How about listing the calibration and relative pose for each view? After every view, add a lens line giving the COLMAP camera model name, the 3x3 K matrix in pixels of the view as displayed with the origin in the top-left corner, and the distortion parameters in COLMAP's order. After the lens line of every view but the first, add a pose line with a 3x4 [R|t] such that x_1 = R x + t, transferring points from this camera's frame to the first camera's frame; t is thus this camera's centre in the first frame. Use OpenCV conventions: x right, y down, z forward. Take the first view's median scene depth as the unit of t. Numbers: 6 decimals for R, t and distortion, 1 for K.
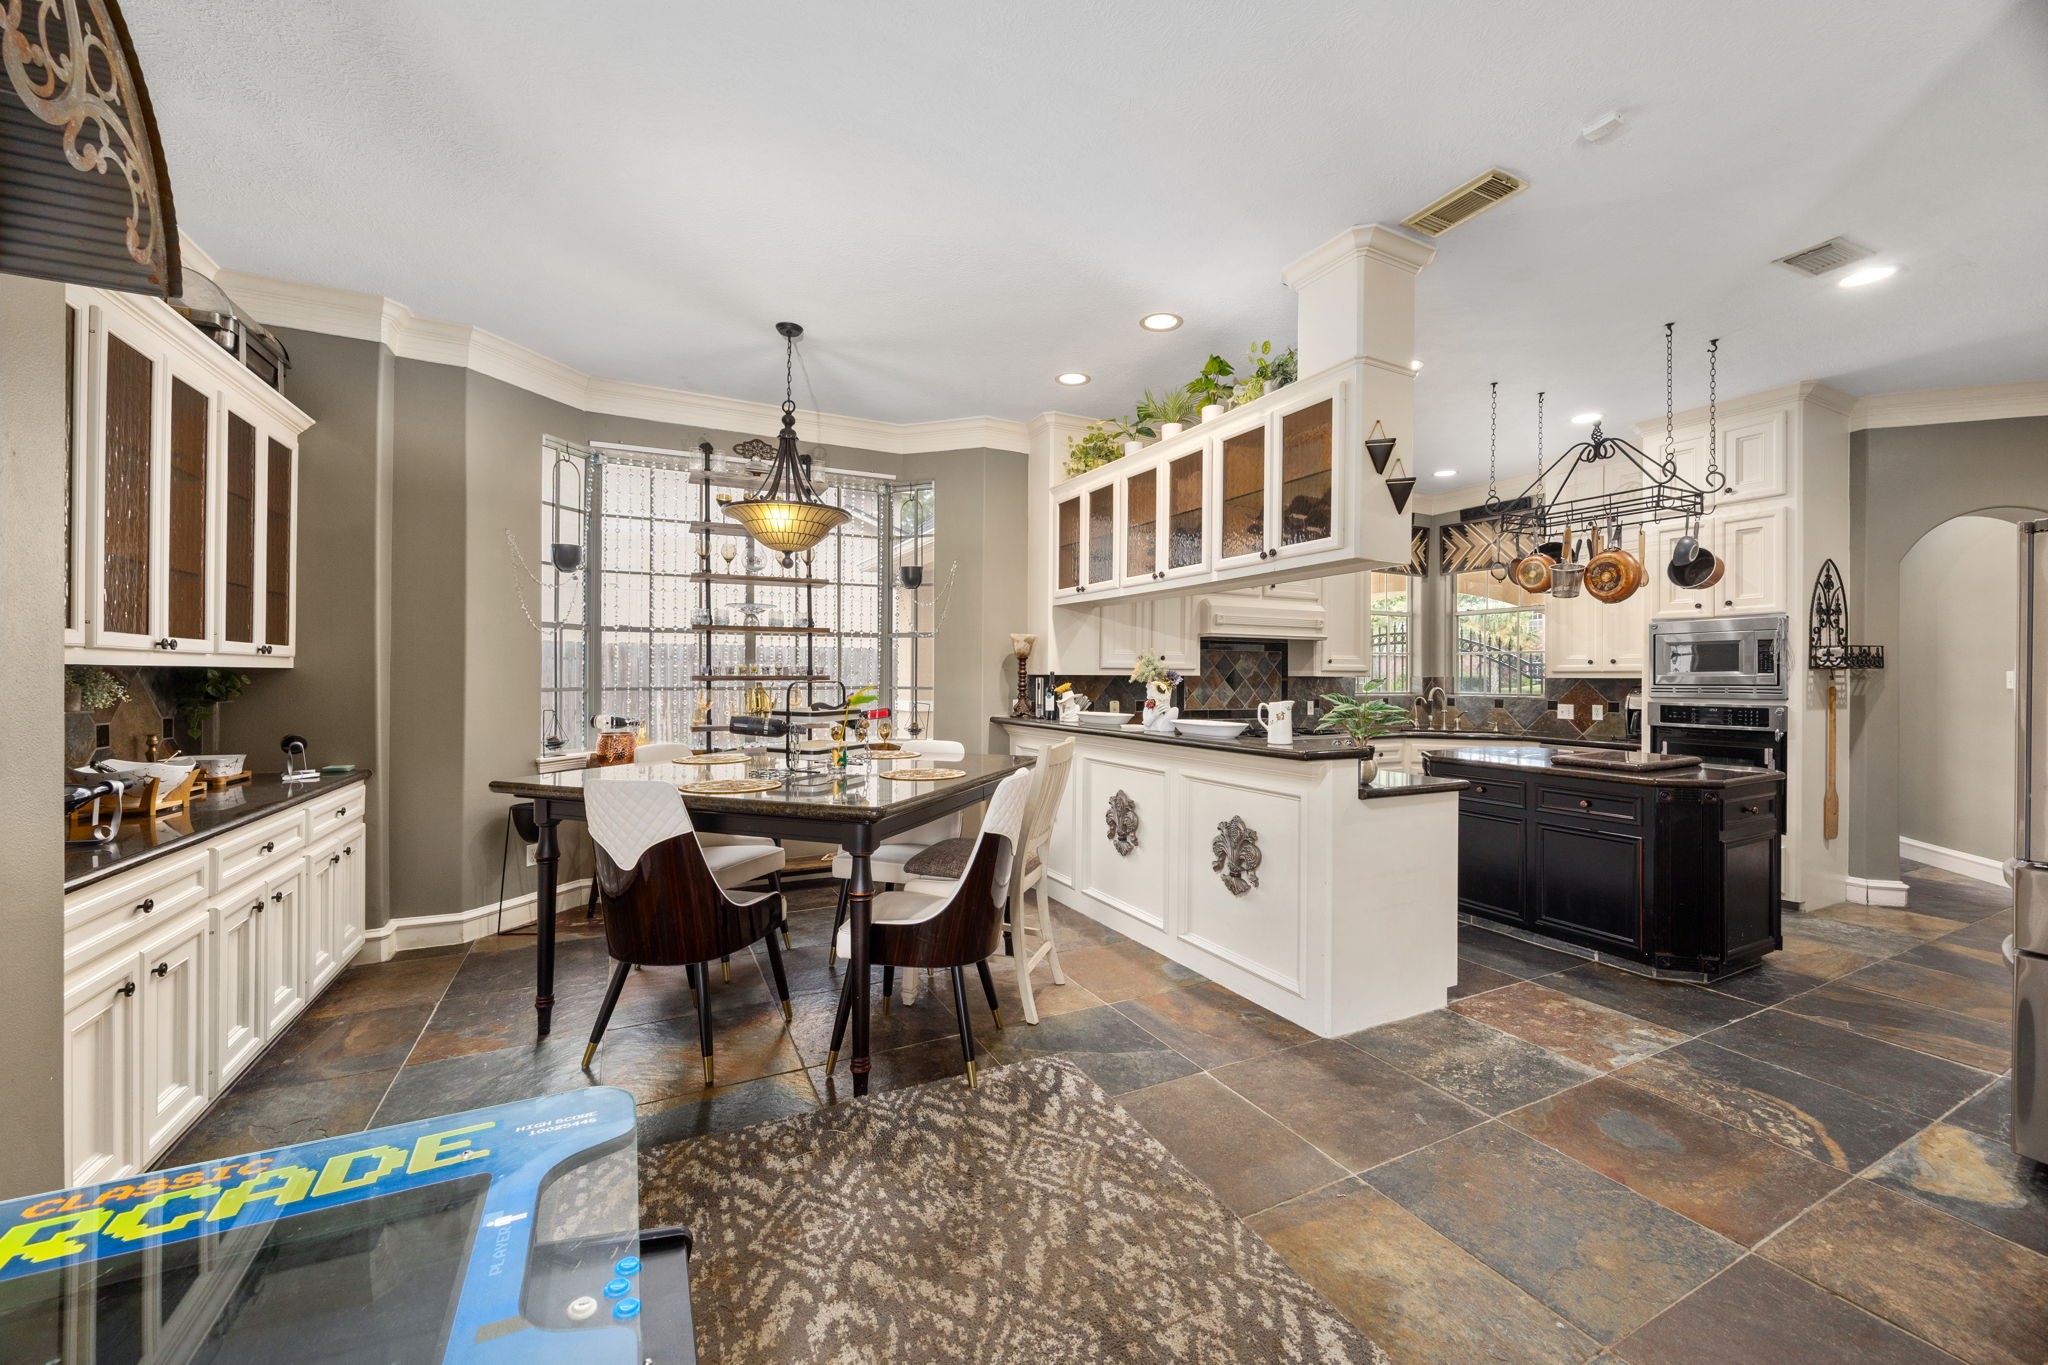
lens RADIAL K [[778.4, 0, 1020.8], [0, 778.4, 681.5], [0, 0, 1]] dist [-0.014107, 0.007415]
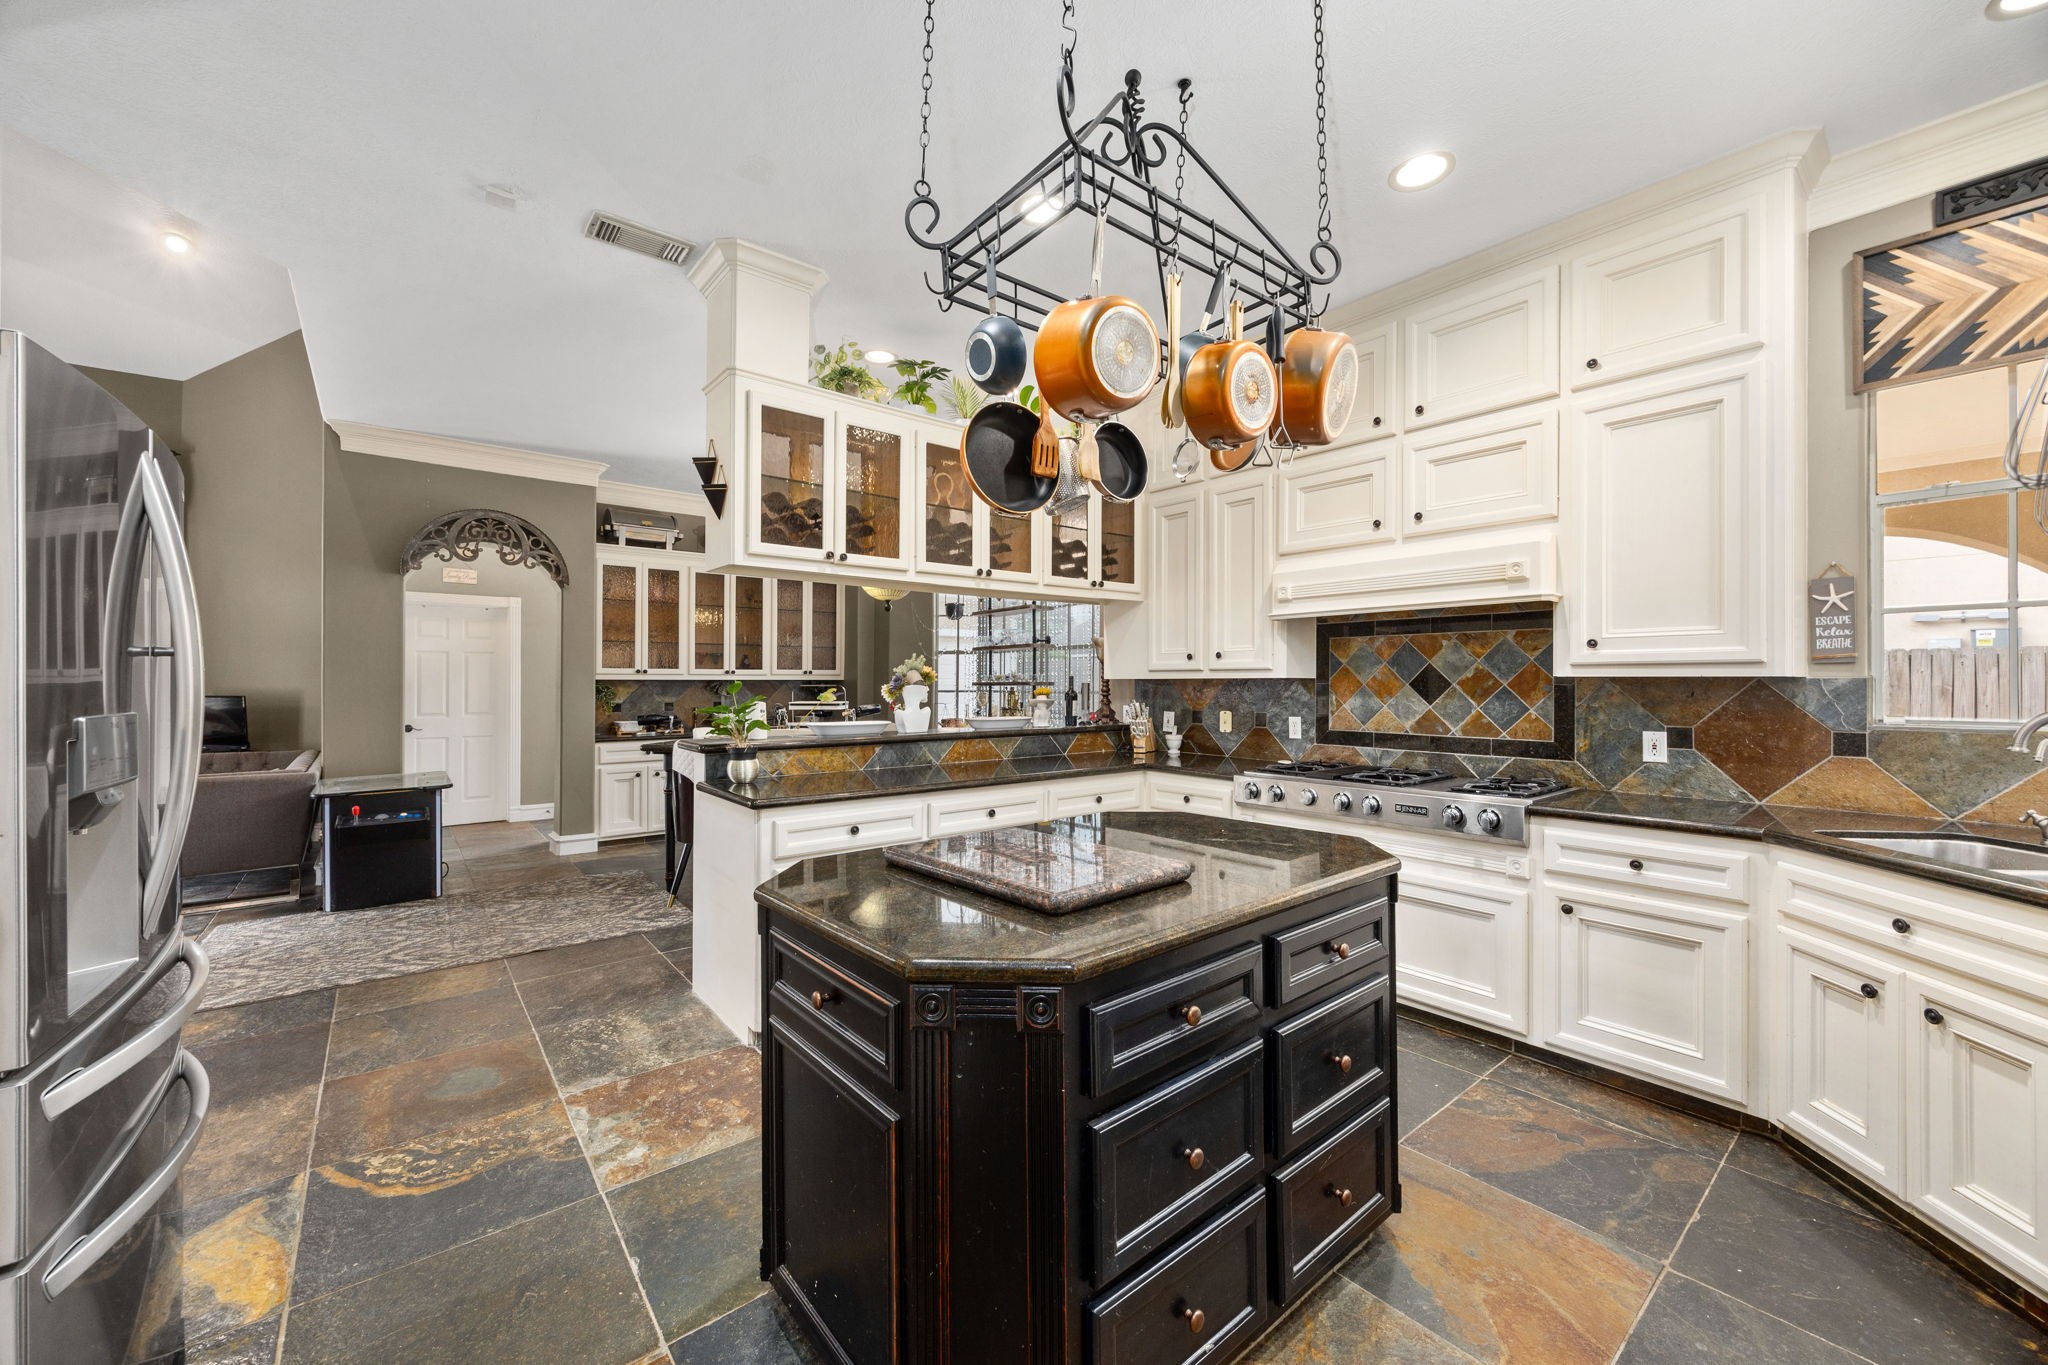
lens RADIAL K [[778.4, 0, 1020.8], [0, 778.4, 681.5], [0, 0, 1]] dist [-0.014107, 0.007415]
pose [[0.218963, -0.008665, -0.975695, 1.046103], [-0.005106, 0.999937, -0.010026, 0.003956], [0.975720, 0.007177, 0.218905, 0.774965]]
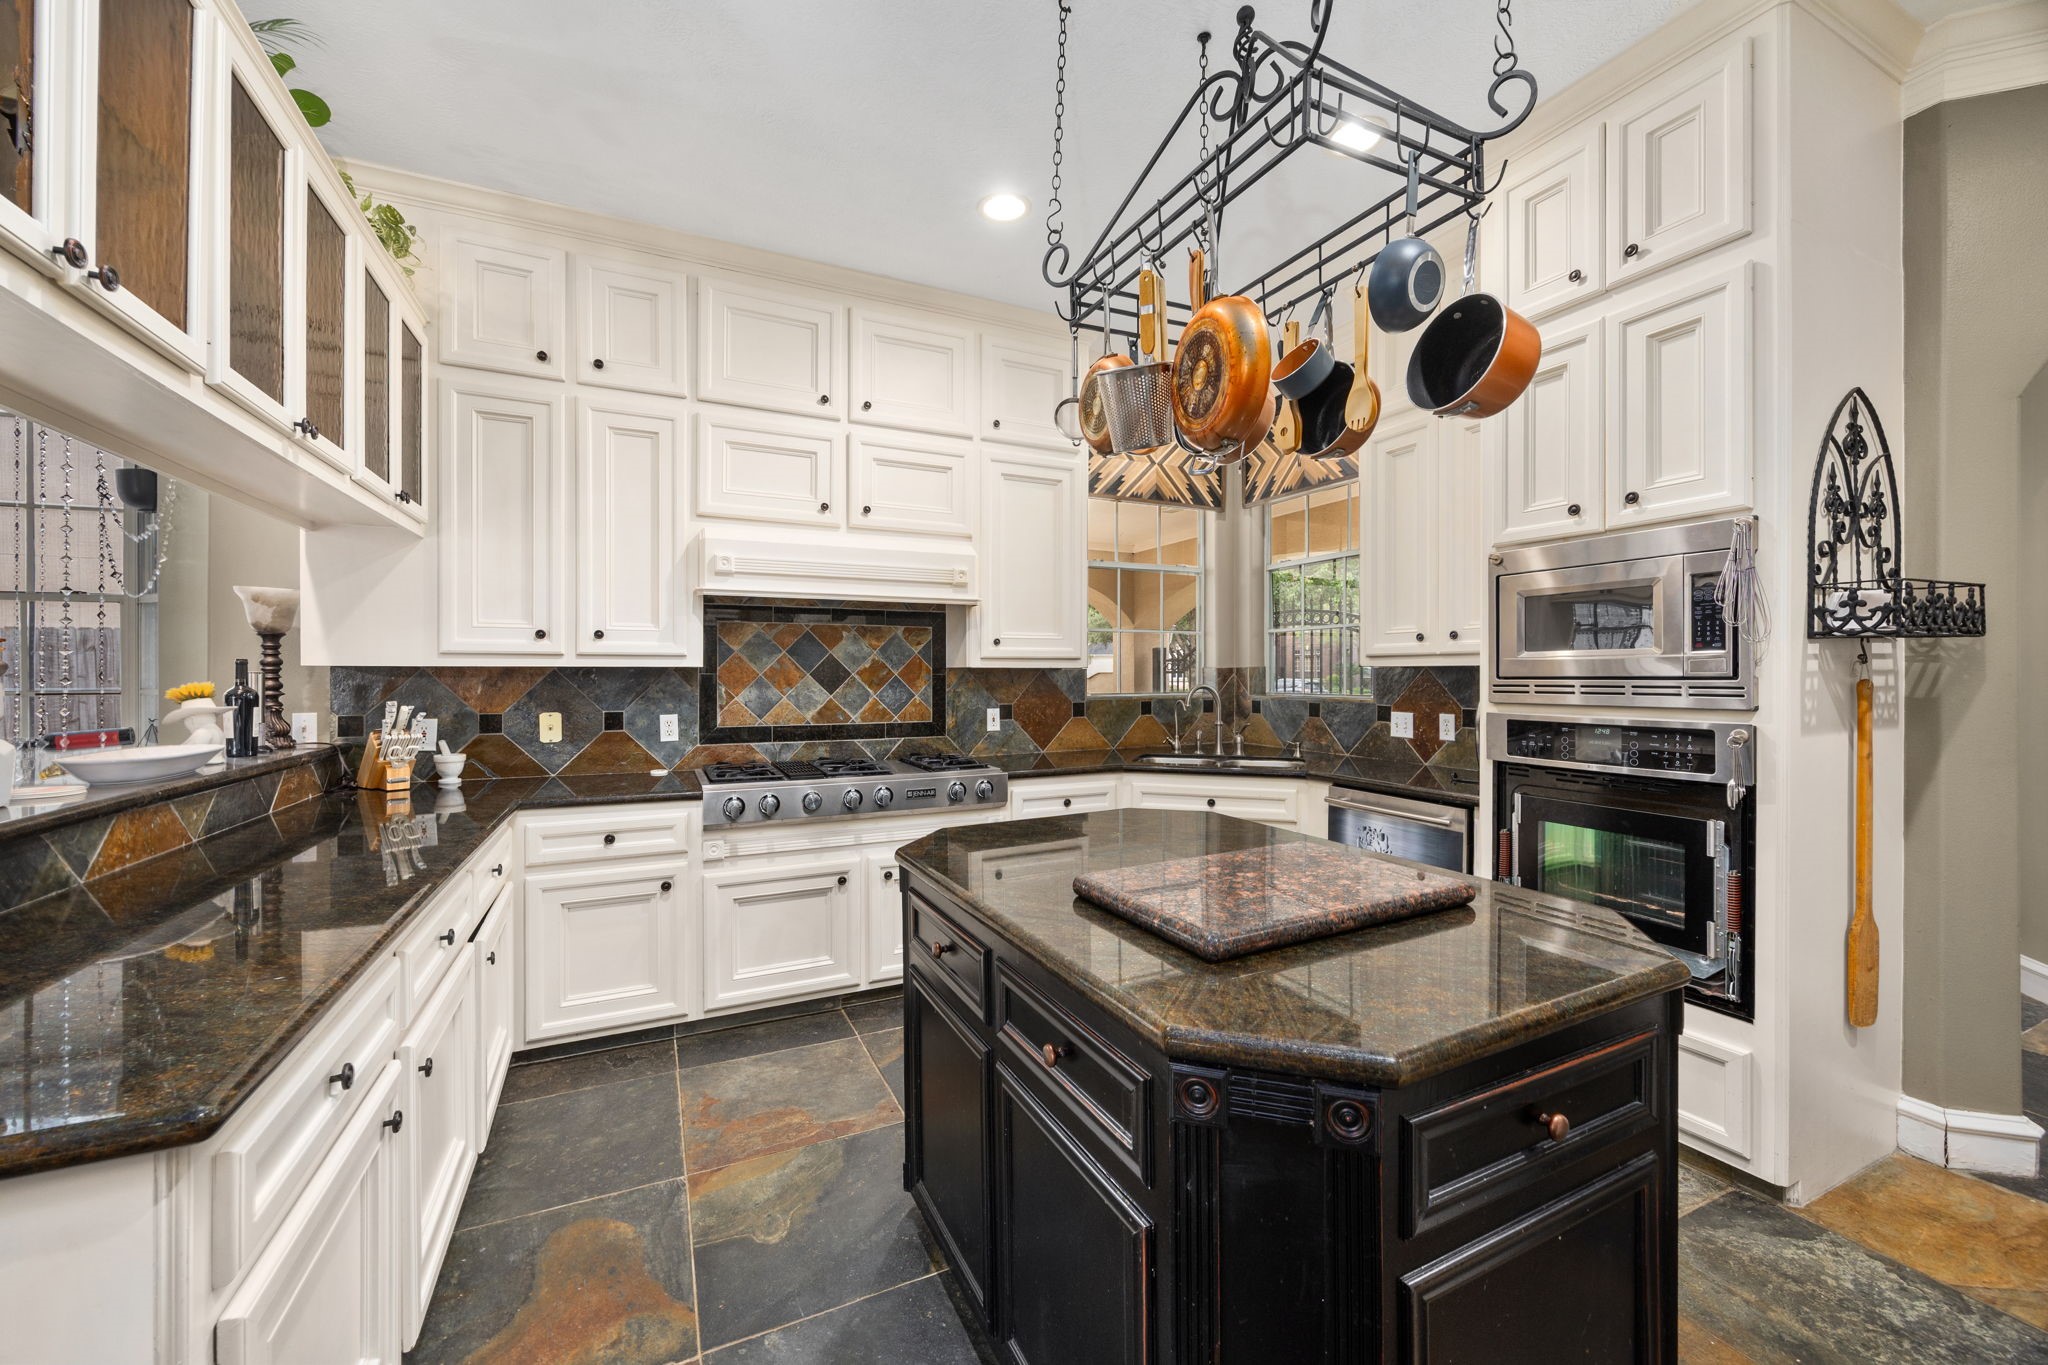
lens RADIAL K [[785.4, 0, 1024.0], [0, 785.4, 682.5], [0, 0, 1]] dist [0.001992, 0.000378]
pose [[0.999724, -0.007467, -0.022288, 0.587893], [0.007602, 0.999953, 0.005995, 0.002185], [0.022242, -0.006163, 0.999734, 0.547279]]
